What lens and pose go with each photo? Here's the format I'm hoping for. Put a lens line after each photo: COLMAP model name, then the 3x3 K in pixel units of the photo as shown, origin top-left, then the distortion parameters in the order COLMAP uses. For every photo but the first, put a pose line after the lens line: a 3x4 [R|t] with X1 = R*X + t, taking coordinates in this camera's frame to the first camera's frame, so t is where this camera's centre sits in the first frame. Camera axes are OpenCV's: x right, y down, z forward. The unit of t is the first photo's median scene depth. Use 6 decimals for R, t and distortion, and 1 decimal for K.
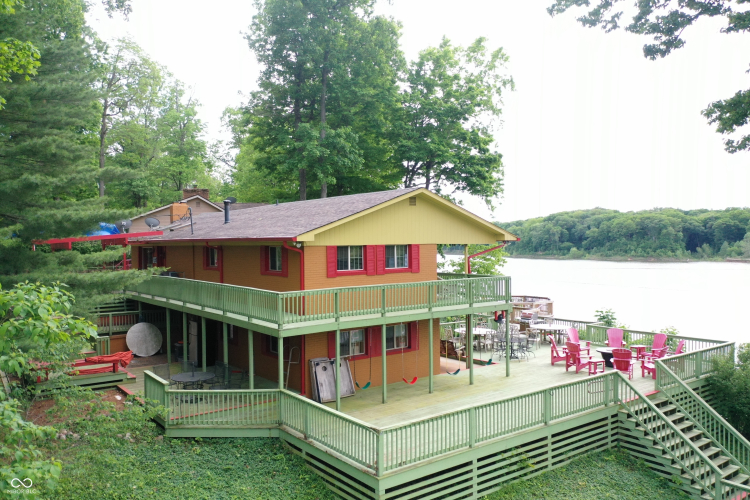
lens RADIAL K [[593.1, 0, 375.0], [0, 593.1, 250.0], [0, 0, 1]] dist [-0.005922, 0.006129]
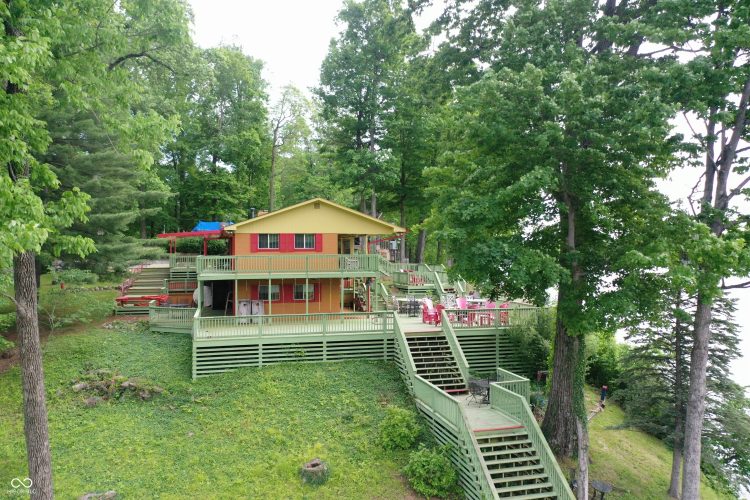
lens RADIAL K [[593.1, 0, 375.0], [0, 593.1, 250.0], [0, 0, 1]] dist [-0.005922, 0.006129]
pose [[0.928205, 0.004145, -0.372047, 0.844510], [-0.010084, 0.999851, -0.014019, 0.058204], [0.371933, 0.016765, 0.928108, -0.420341]]
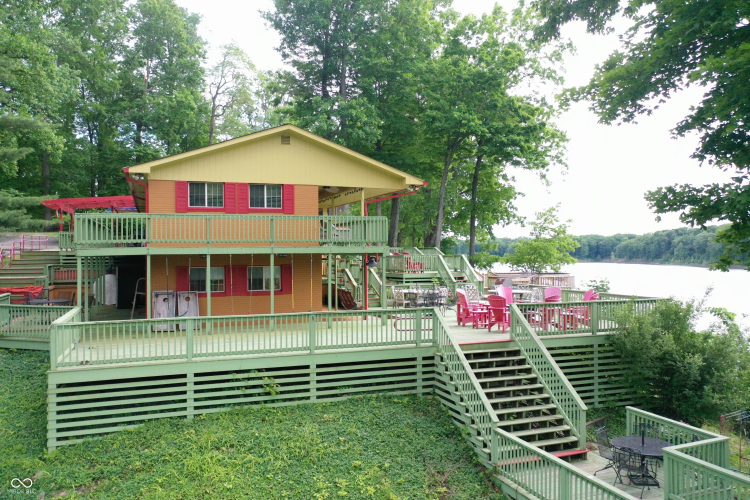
lens RADIAL K [[593.1, 0, 375.0], [0, 593.1, 250.0], [0, 0, 1]] dist [-0.005922, 0.006129]
pose [[0.960582, 0.004036, -0.277967, 0.509418], [-0.007774, 0.999894, -0.012346, 0.117063], [0.277888, 0.014020, 0.960511, 0.117615]]
